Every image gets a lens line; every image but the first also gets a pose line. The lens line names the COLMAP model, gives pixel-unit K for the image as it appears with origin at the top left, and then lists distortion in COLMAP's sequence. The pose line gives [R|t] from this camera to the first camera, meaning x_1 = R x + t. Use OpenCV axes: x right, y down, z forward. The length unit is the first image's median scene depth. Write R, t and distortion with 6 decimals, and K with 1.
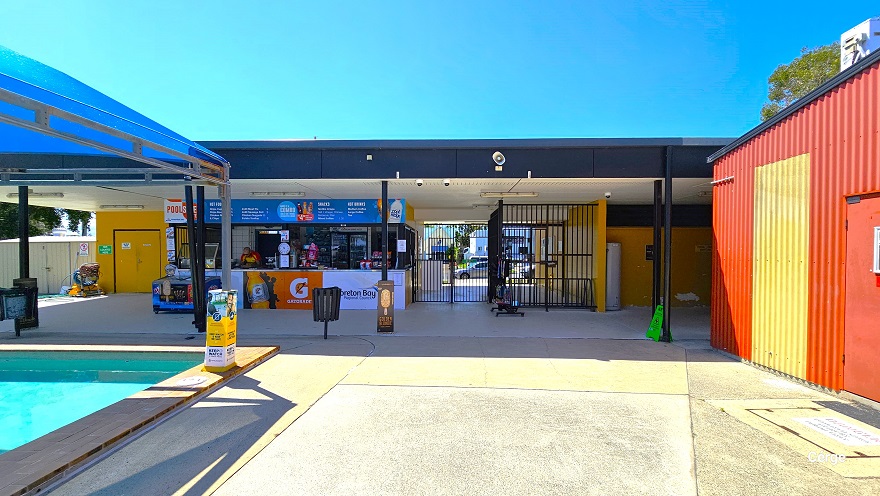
lens RADIAL K [[360.0, 0, 437.9], [0, 360.0, 255.1], [0, 0, 1]] dist [0.002309, 0.000504]
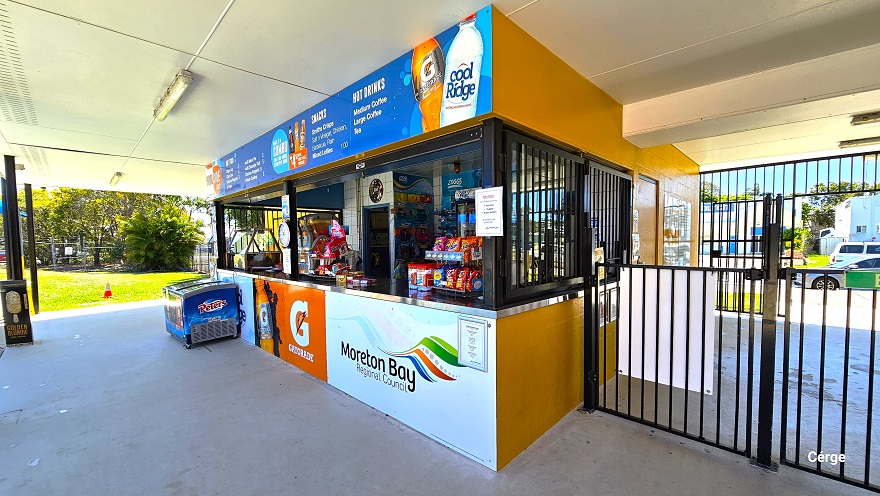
lens RADIAL K [[360.0, 0, 436.7], [0, 360.0, 255.2], [0, 0, 1]] dist [0.002309, 0.000504]
pose [[0.738092, 0.016410, -0.674500, 0.039503], [0.008091, 0.999417, 0.033169, -0.004889], [0.674651, -0.029940, 0.737529, 0.794461]]
